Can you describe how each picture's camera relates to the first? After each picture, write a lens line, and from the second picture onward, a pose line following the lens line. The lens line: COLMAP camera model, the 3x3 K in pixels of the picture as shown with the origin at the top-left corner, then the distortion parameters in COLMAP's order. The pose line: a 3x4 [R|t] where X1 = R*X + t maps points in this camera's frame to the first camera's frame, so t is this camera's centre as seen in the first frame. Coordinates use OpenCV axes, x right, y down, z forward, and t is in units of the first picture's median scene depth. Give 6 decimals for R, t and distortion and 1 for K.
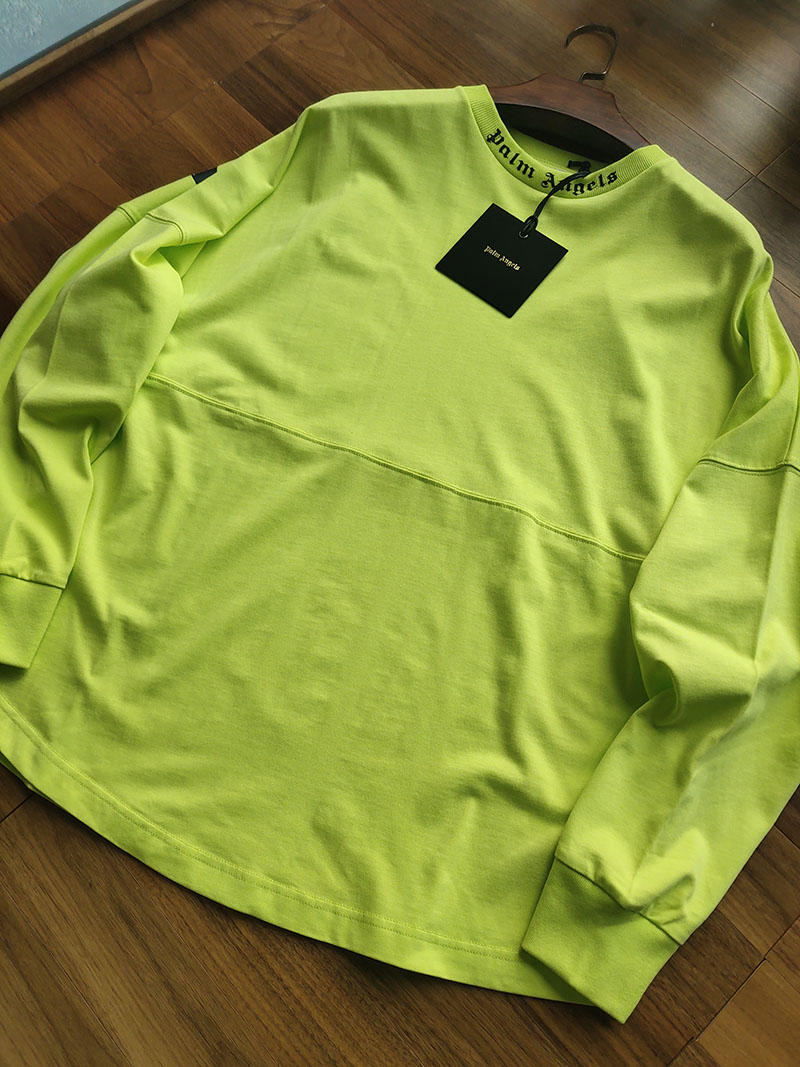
lens RADIAL K [[888.0, 0, 393.1], [0, 888.0, 560.3], [0, 0, 1]] dist [0.001801, 0.007273]
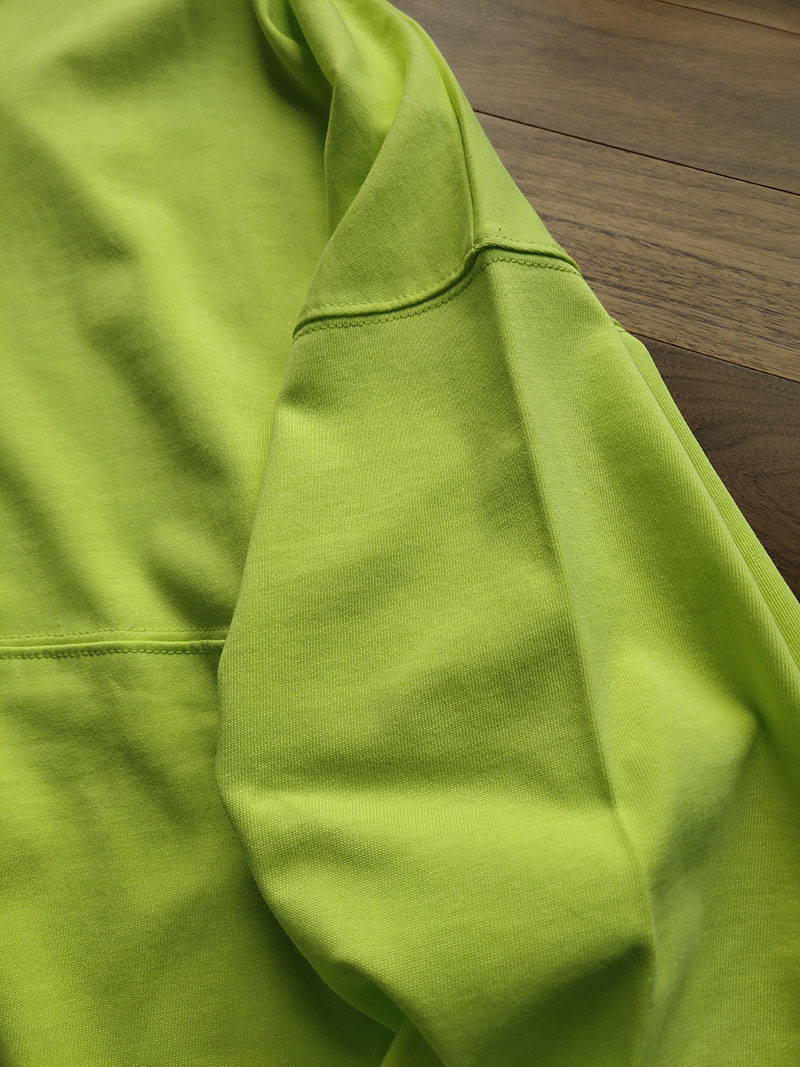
lens RADIAL K [[930.3, 0, 400.1], [0, 930.3, 554.5], [0, 0, 1]] dist [-0.017007, -0.004742]
pose [[0.899285, -0.421012, 0.118471, 0.302085], [0.423613, 0.905836, 0.003539, -0.005757], [-0.108806, 0.047003, 0.992951, 0.601988]]
